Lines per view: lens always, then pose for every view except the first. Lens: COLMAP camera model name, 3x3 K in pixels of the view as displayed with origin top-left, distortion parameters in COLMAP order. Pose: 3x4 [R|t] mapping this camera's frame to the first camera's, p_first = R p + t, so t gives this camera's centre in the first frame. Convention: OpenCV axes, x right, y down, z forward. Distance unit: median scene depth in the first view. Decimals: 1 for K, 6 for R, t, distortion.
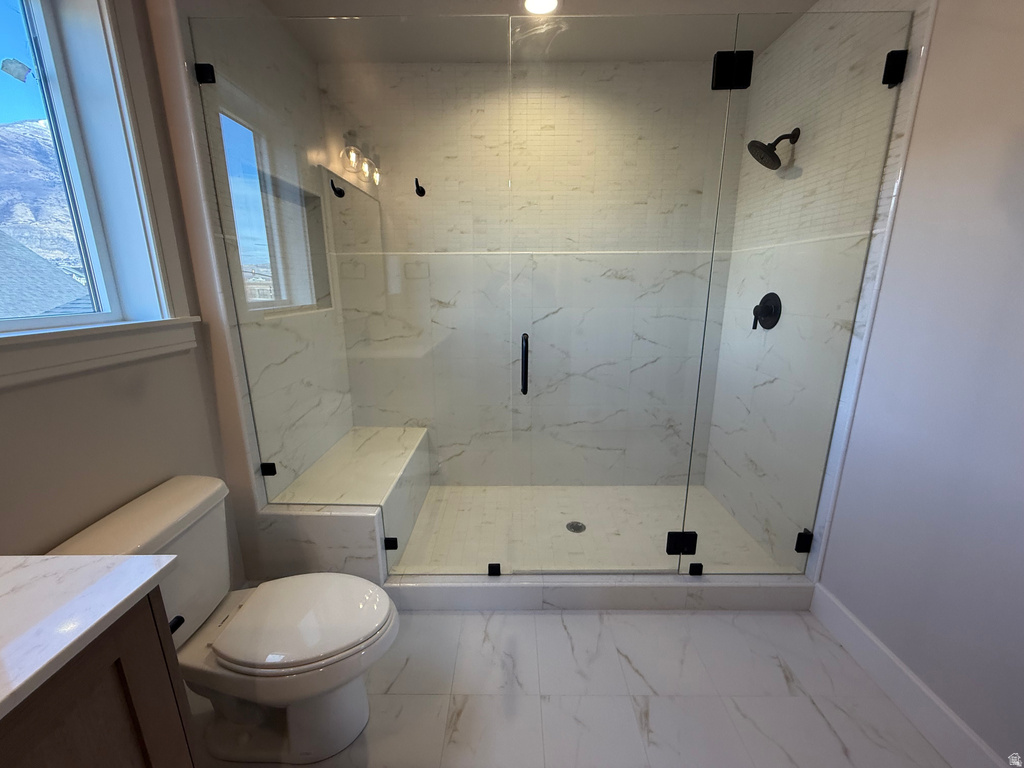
lens RADIAL K [[409.4, 0, 506.7], [0, 409.4, 383.0], [0, 0, 1]] dist [0.000054, -0.000117]
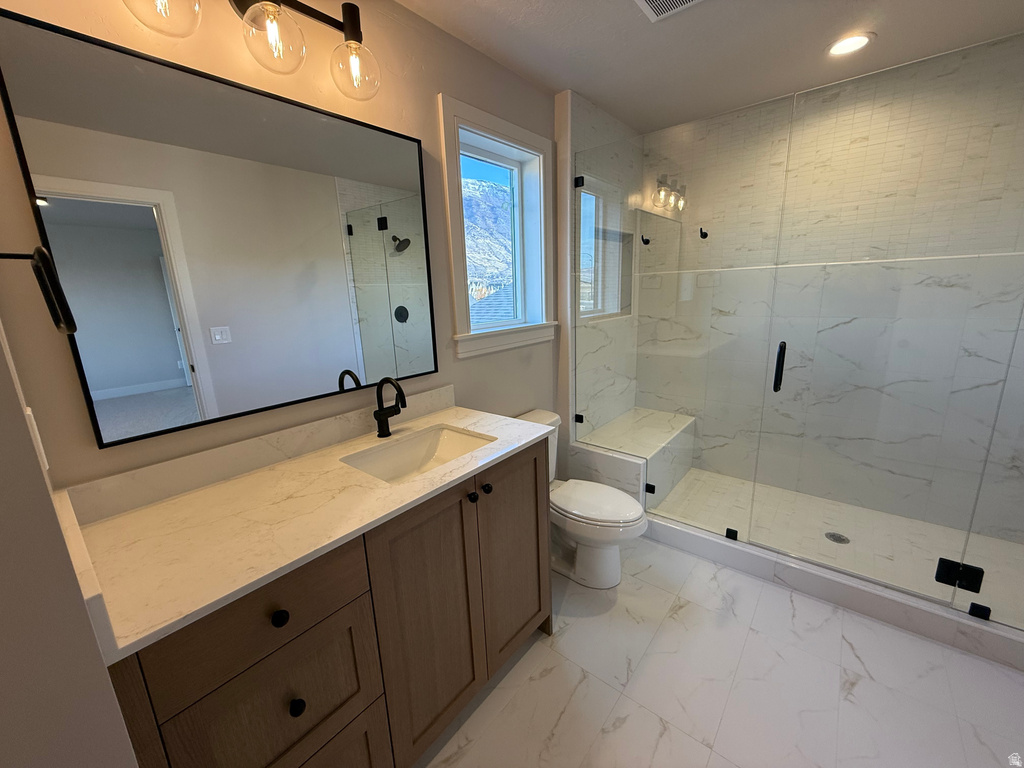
lens RADIAL K [[409.4, 0, 510.3], [0, 409.4, 384.4], [0, 0, 1]] dist [0.000054, -0.000117]
pose [[0.780205, 0.119367, -0.614029, 0.122884], [-0.117857, 0.992094, 0.043110, 0.032882], [0.614321, 0.038733, 0.788105, -0.308981]]
